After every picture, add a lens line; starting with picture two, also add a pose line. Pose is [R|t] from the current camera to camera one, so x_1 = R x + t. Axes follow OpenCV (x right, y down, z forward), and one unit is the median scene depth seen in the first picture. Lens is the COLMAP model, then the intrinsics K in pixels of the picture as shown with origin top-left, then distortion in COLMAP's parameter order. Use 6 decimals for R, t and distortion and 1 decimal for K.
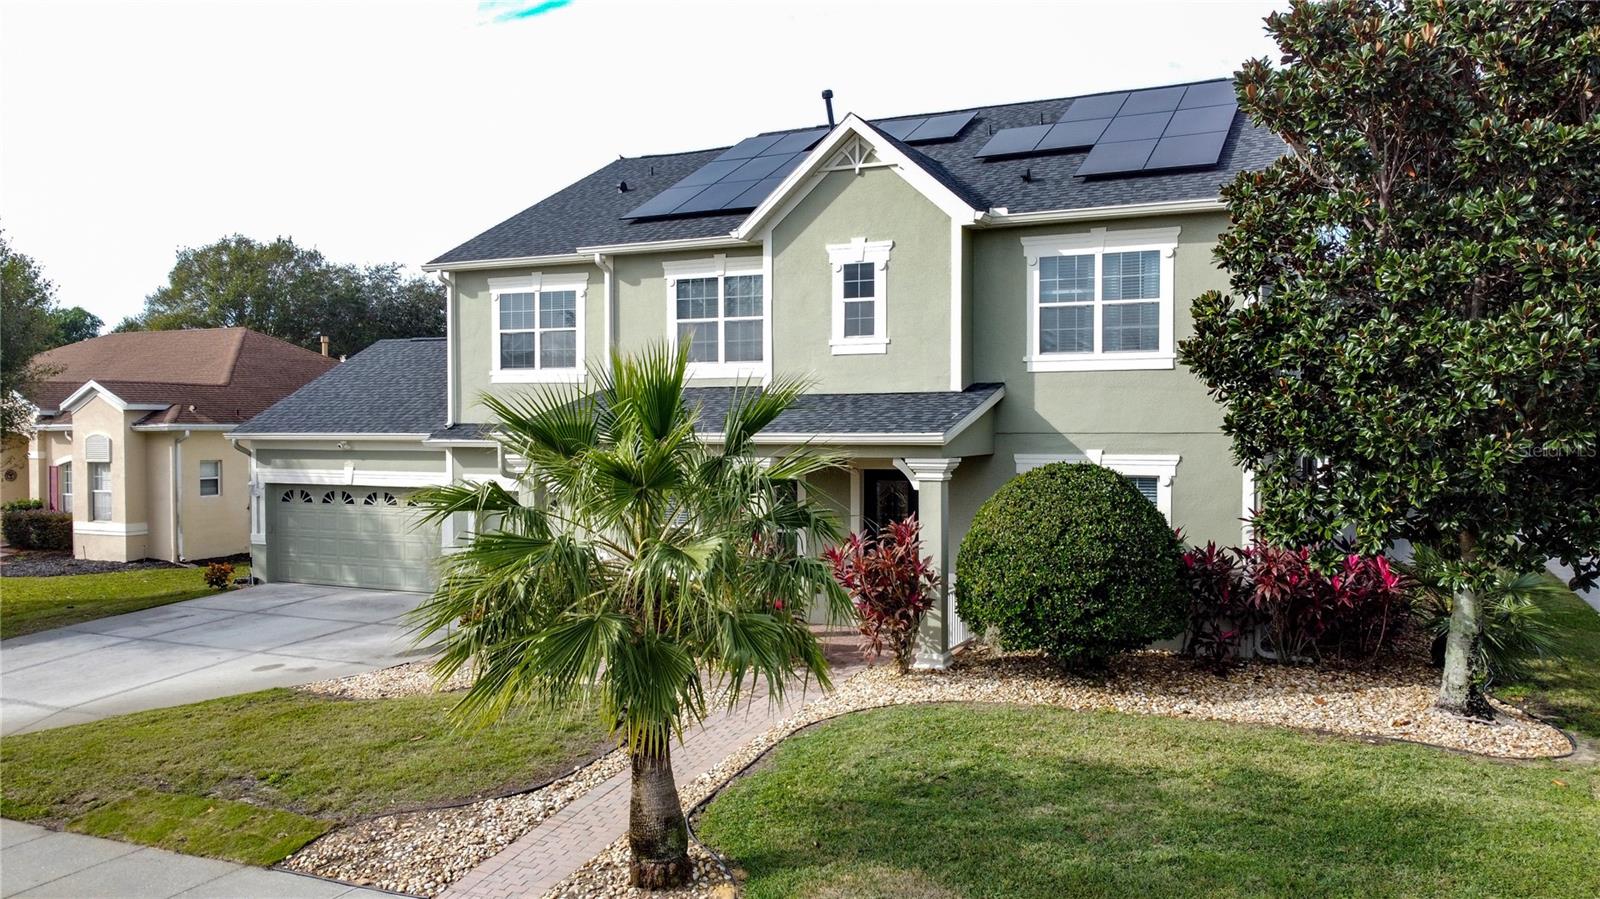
lens RADIAL K [[1222.6, 0, 800.0], [0, 1222.6, 449.5], [0, 0, 1]] dist [-0.001534, -0.001702]
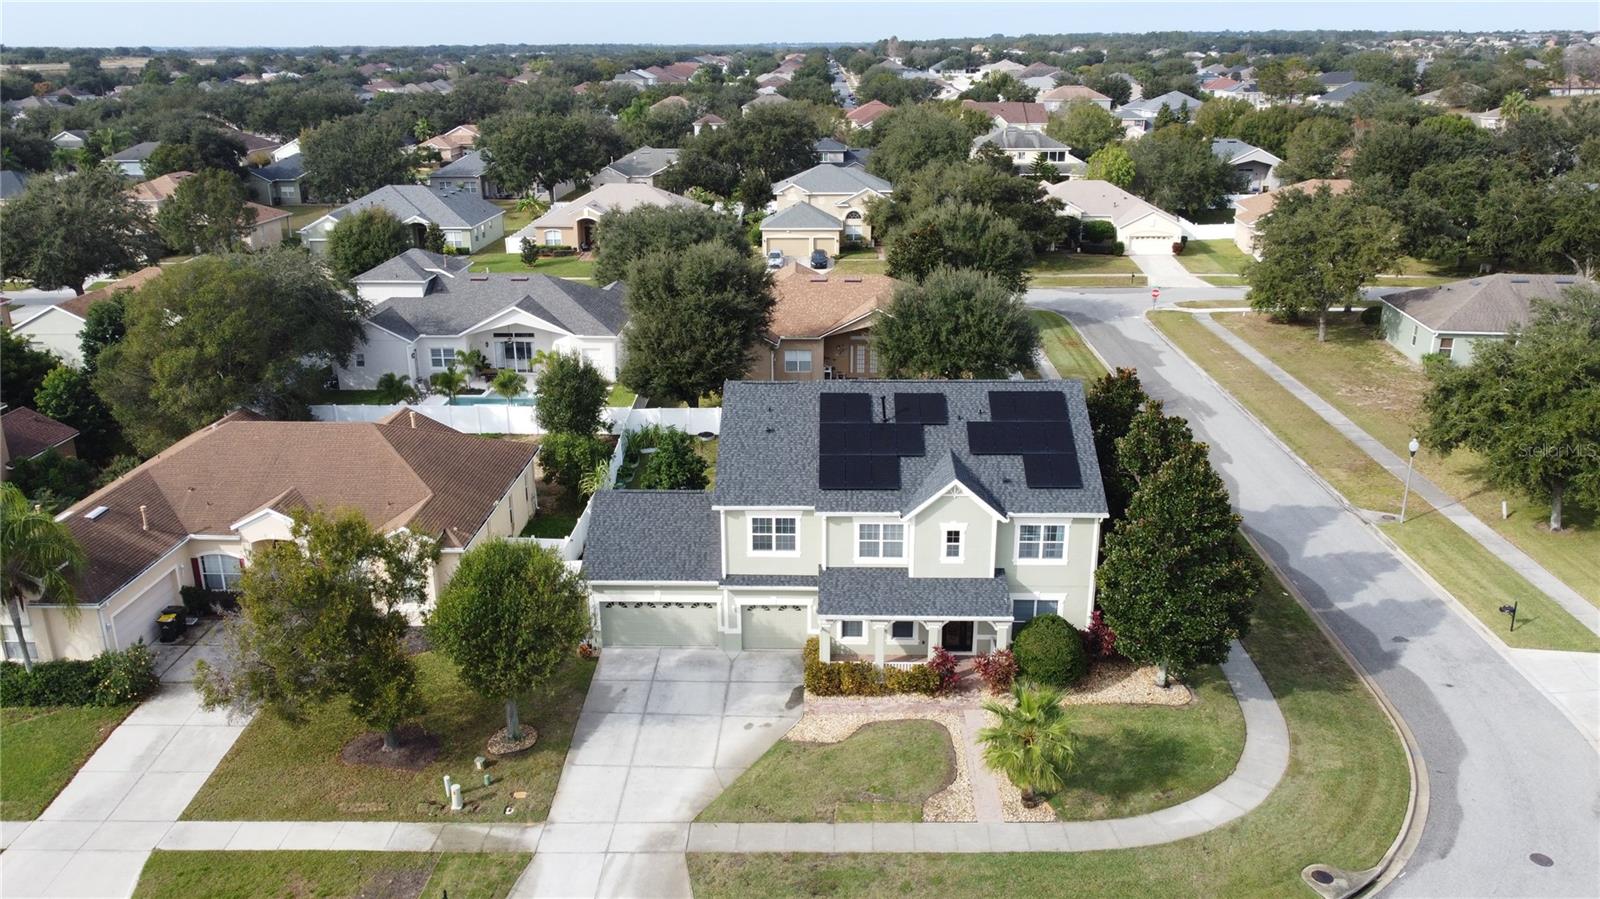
lens RADIAL K [[1222.6, 0, 800.0], [0, 1222.6, 449.5], [0, 0, 1]] dist [-0.001534, -0.001702]
pose [[0.912923, -0.133018, 0.385847, -1.196312], [0.008687, 0.951517, 0.307475, -1.093079], [-0.408040, -0.277349, 0.869817, -1.023553]]
